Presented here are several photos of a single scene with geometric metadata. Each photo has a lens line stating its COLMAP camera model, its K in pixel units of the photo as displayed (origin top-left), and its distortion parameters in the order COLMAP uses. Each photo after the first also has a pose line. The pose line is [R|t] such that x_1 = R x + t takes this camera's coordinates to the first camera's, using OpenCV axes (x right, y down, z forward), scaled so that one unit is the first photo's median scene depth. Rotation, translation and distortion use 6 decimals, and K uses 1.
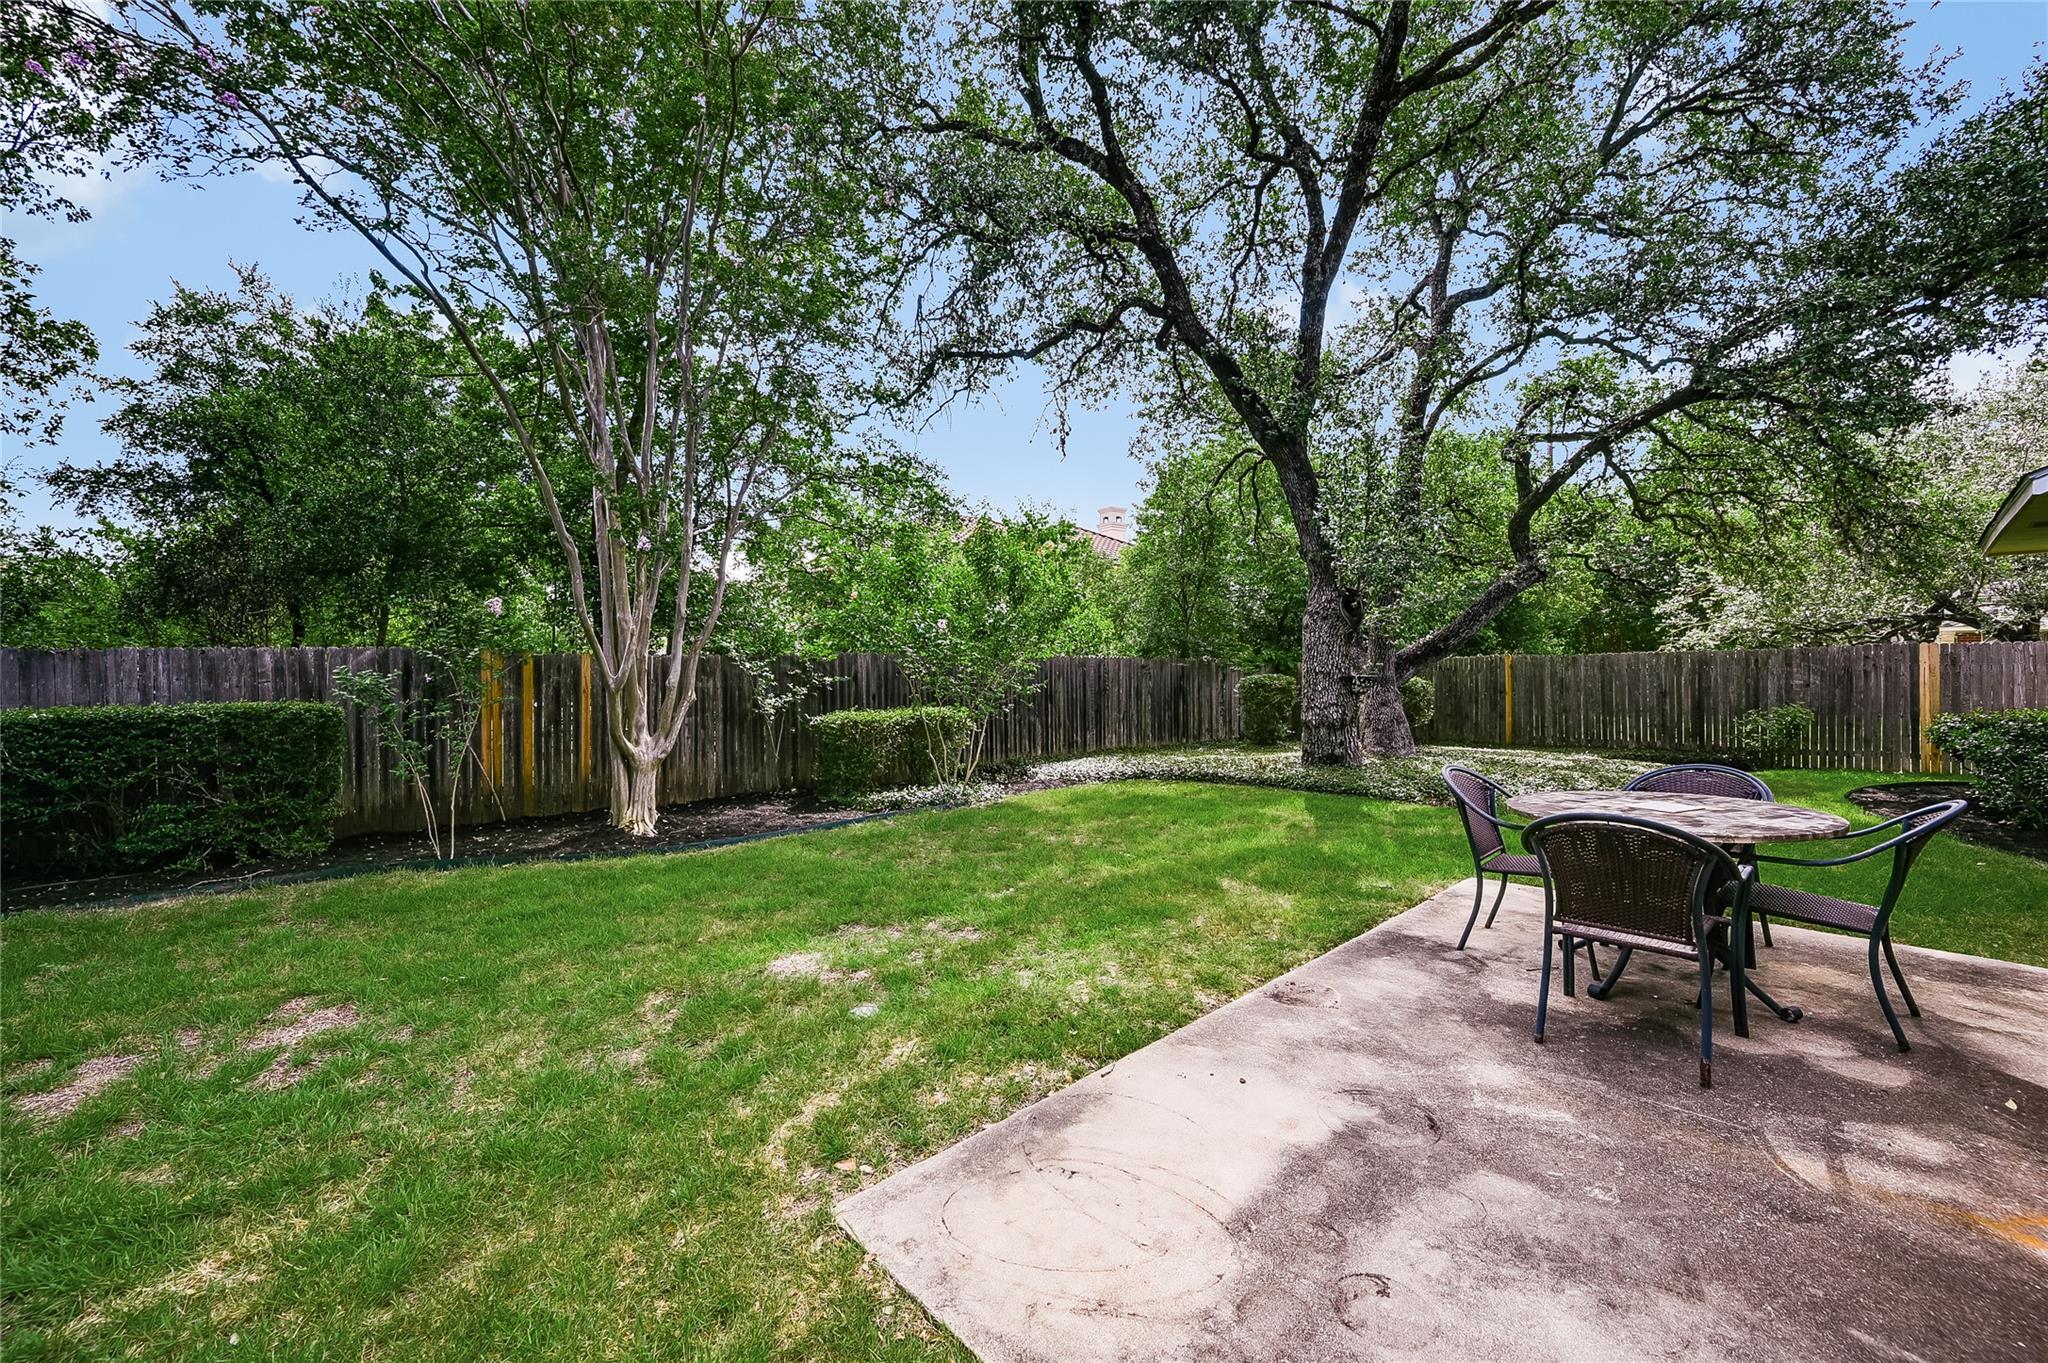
lens RADIAL K [[836.4, 0, 1023.1], [0, 836.4, 679.4], [0, 0, 1]] dist [-0.000198, -0.000389]
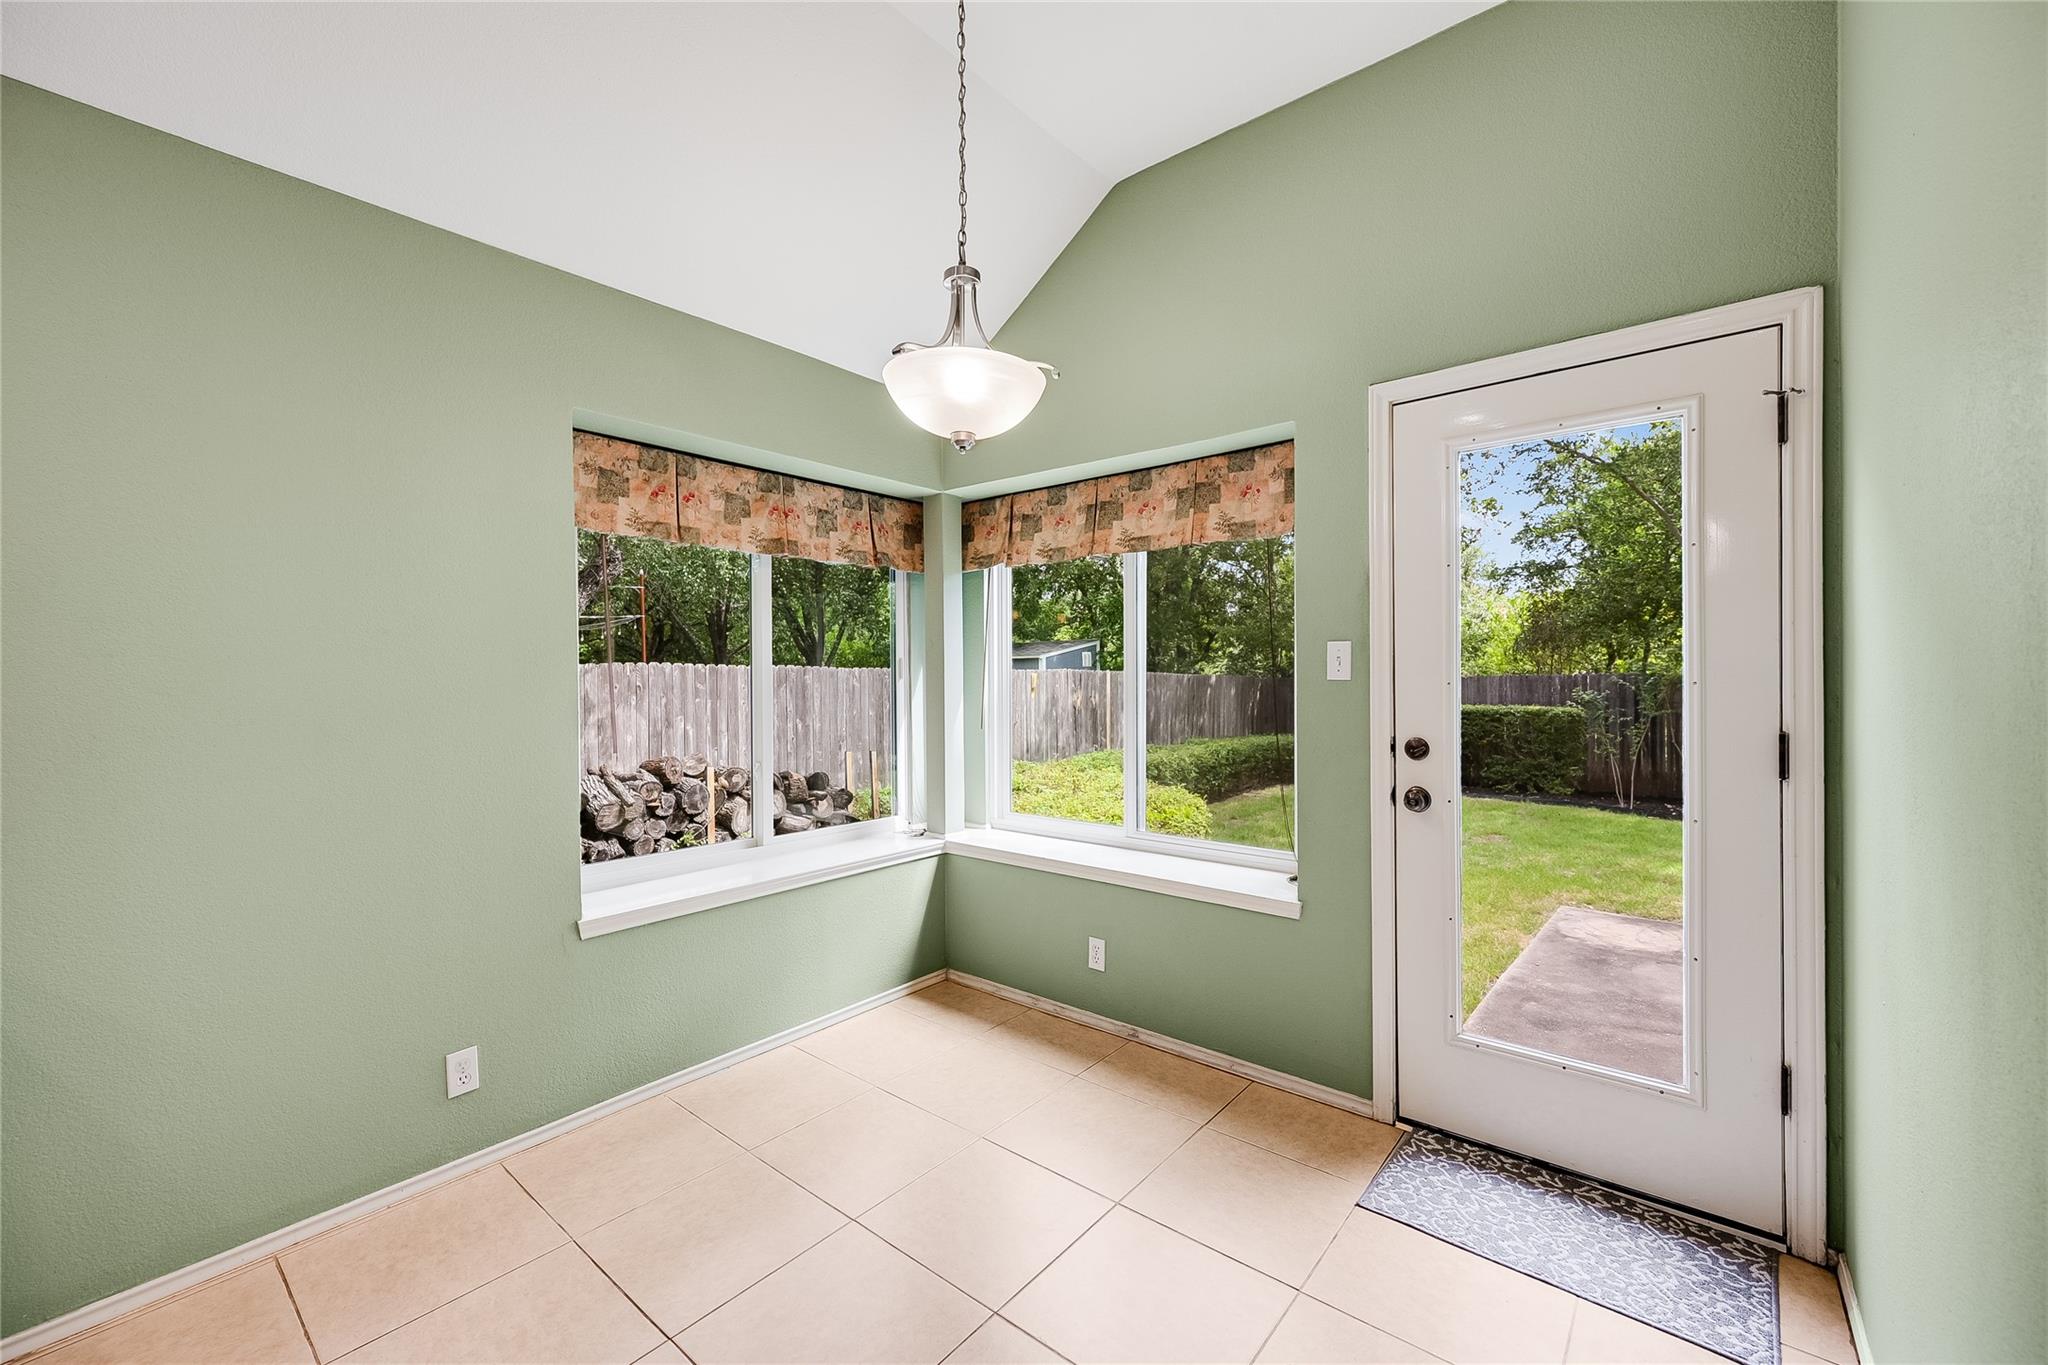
lens RADIAL K [[832.2, 0, 1009.3], [0, 832.2, 678.0], [0, 0, 1]] dist [0.006752, -0.000141]
pose [[0.126780, 0.009500, -0.991885, 0.766420], [-0.004581, 0.999949, 0.008992, -0.047652], [0.991920, 0.003404, 0.126817, -0.396870]]
